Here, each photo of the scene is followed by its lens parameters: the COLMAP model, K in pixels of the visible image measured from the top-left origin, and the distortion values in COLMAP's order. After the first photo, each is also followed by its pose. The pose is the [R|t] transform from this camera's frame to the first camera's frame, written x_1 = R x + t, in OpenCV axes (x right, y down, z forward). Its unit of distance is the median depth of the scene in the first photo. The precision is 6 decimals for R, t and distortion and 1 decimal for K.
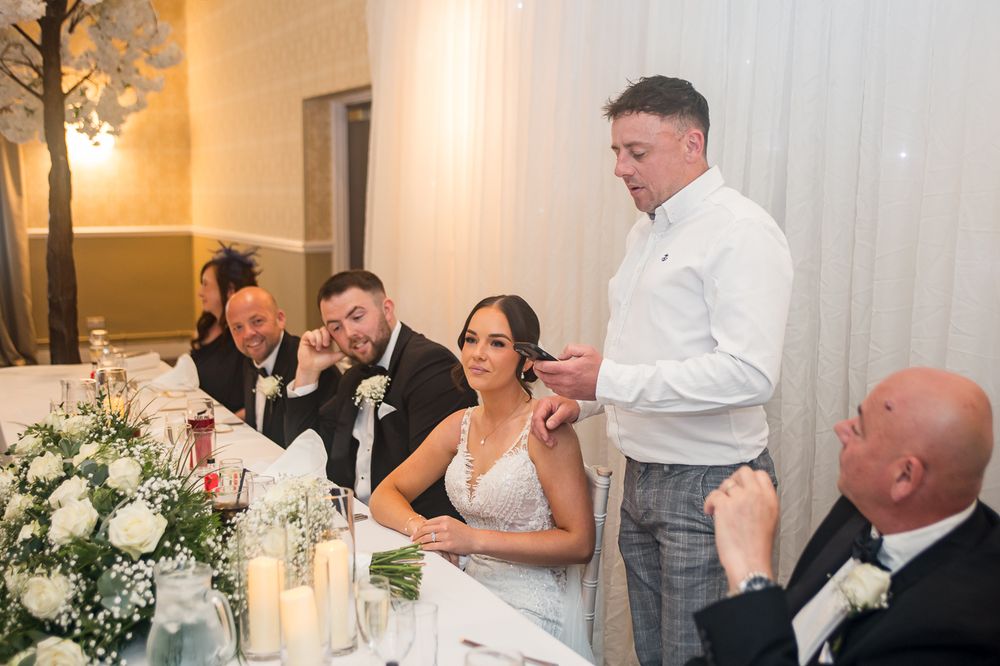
lens RADIAL K [[1281.4, 0, 499.6], [0, 1281.4, 337.3], [0, 0, 1]] dist [0.016030, 0.000000]
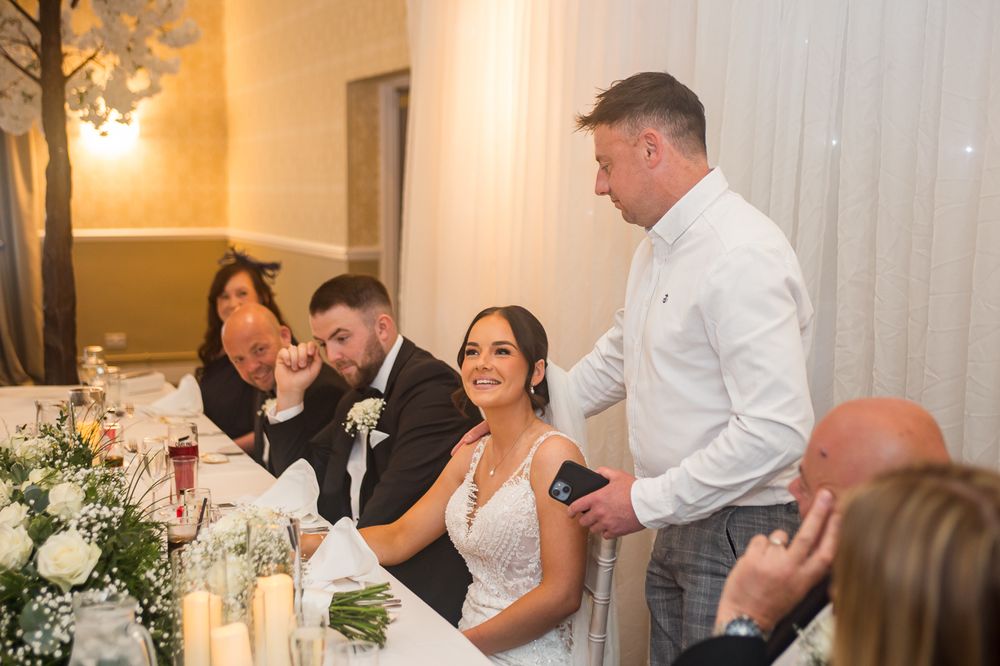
lens RADIAL K [[1555.6, 0, 500.4], [0, 1555.6, 329.1], [0, 0, 1]] dist [0.092945, 0.000000]
pose [[0.996517, 0.009471, -0.082851, 0.078333], [-0.011364, 0.999684, -0.022407, 0.004861], [0.082612, 0.023271, 0.996310, -0.063624]]
